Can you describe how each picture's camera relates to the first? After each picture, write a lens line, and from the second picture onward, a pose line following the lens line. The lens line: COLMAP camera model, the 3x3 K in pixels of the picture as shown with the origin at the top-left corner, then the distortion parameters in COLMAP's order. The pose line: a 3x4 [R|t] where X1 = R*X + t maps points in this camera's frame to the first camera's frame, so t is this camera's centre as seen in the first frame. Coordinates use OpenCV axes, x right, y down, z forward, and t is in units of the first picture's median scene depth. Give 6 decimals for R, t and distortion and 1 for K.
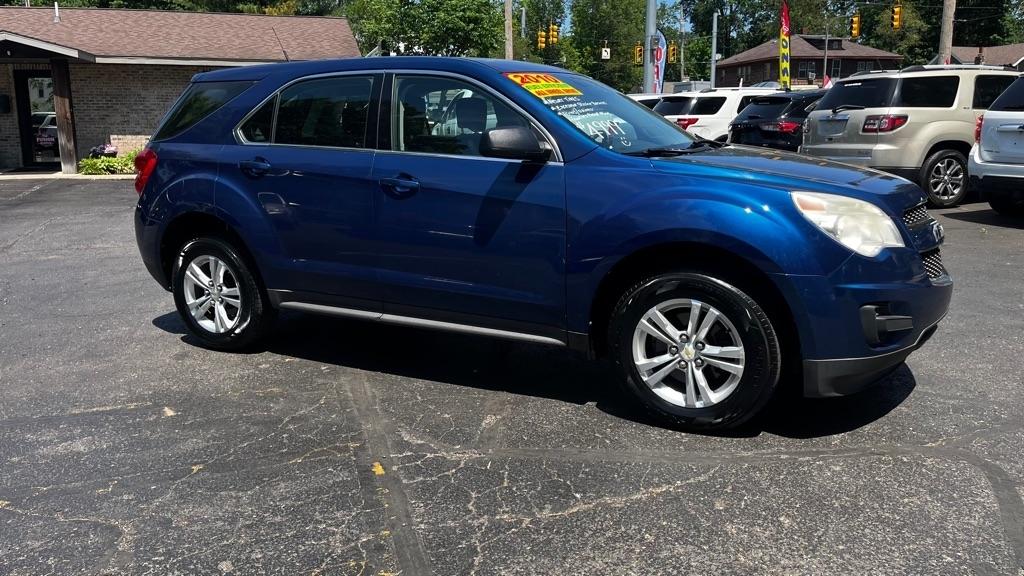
lens RADIAL K [[770.0, 0, 526.0], [0, 770.0, 271.6], [0, 0, 1]] dist [0.069043, -0.085461]
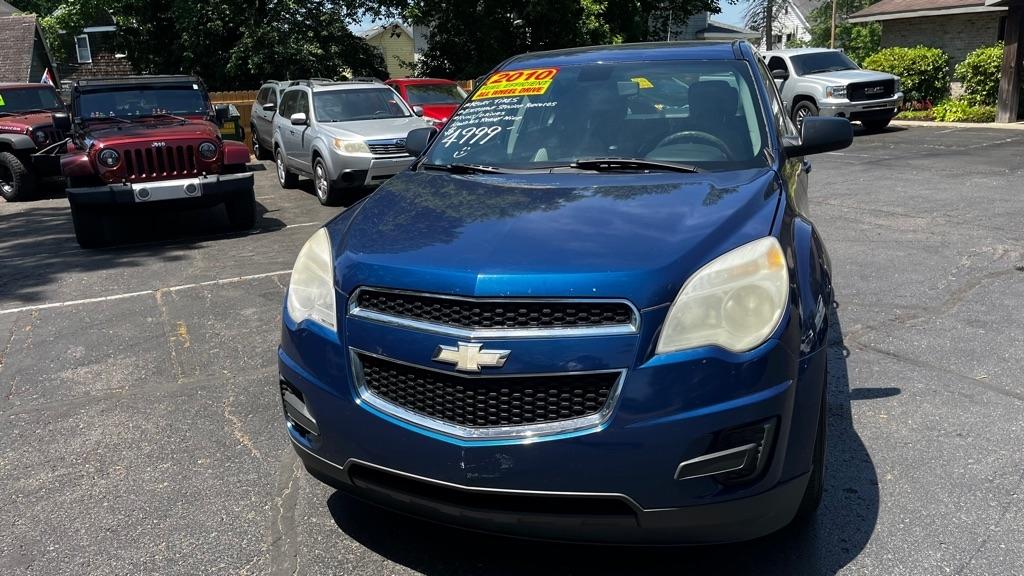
lens RADIAL K [[772.7, 0, 512.0], [0, 772.7, 288.0], [0, 0, 1]] dist [0.082935, -0.102997]
pose [[0.166557, 0.259055, -0.951393, 1.029275], [-0.158548, 0.959352, 0.233466, -0.232522], [0.973202, 0.111956, 0.200859, 0.868797]]
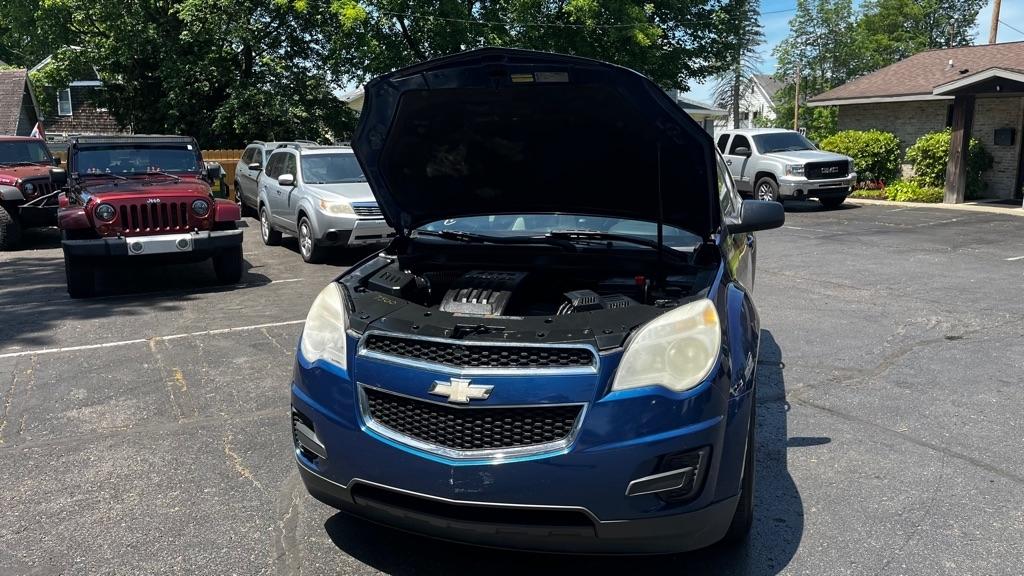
lens RADIAL K [[772.7, 0, 512.0], [0, 772.7, 288.0], [0, 0, 1]] dist [0.082935, -0.102997]
pose [[0.195368, 0.187246, -0.962689, 1.152478], [-0.189657, 0.970288, 0.150235, -0.247871], [0.962217, 0.153230, 0.225075, 0.833721]]
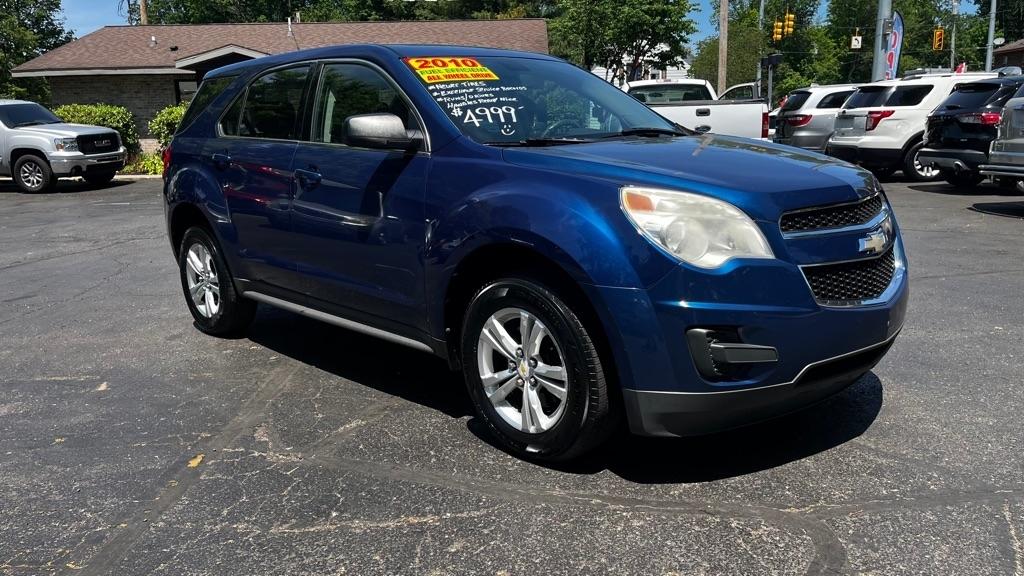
lens RADIAL K [[772.7, 0, 512.0], [0, 772.7, 288.0], [0, 0, 1]] dist [0.082935, -0.102997]
pose [[0.953872, 0.050482, -0.295939, 0.396103], [-0.044957, 0.998665, 0.025448, -0.008420], [0.296829, -0.010969, 0.954868, 0.137931]]
